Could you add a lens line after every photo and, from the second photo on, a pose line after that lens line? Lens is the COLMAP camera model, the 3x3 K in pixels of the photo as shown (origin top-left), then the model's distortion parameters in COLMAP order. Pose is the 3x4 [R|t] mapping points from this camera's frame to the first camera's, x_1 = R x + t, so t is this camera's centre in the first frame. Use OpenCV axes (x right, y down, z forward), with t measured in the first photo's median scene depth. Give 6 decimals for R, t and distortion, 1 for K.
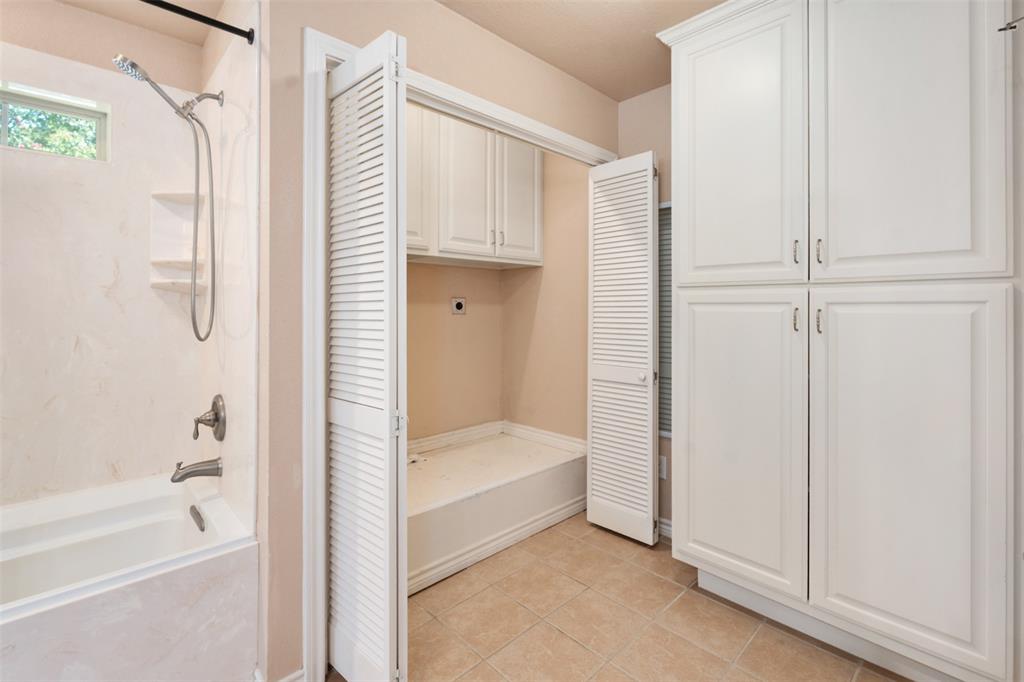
lens RADIAL K [[451.2, 0, 515.5], [0, 451.2, 311.9], [0, 0, 1]] dist [0.002553, 0.000205]
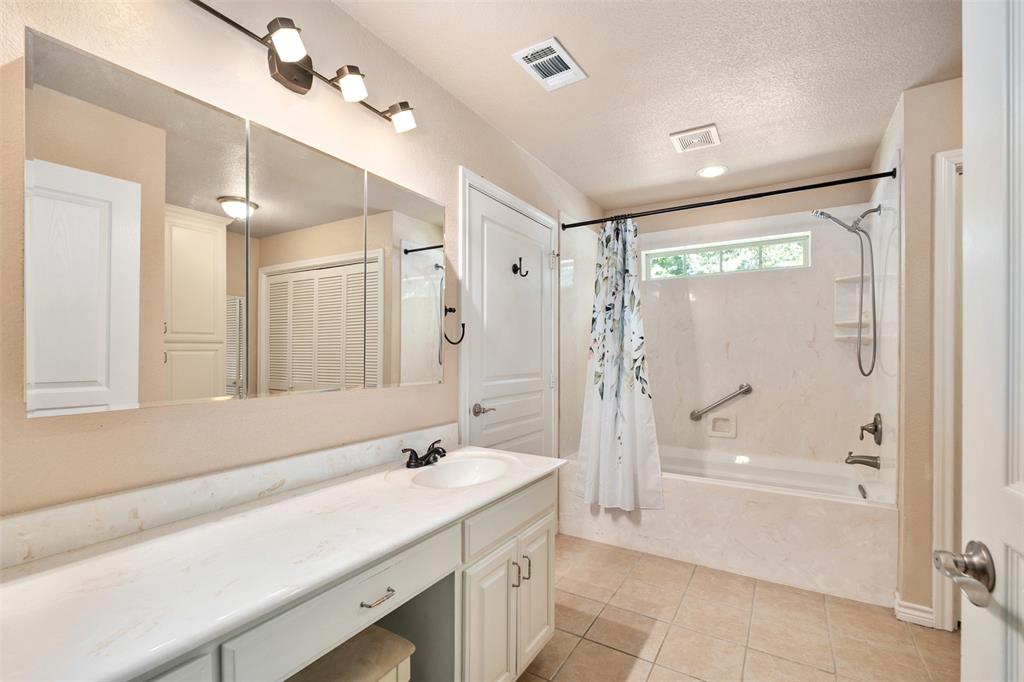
lens RADIAL K [[459.7, 0, 513.7], [0, 459.7, 351.3], [0, 0, 1]] dist [-0.001203, -0.000317]
pose [[0.263759, -0.000903, -0.964588, 0.463831], [0.000107, 1.000000, -0.000906, -0.012995], [0.964589, 0.000136, 0.263759, -0.522511]]
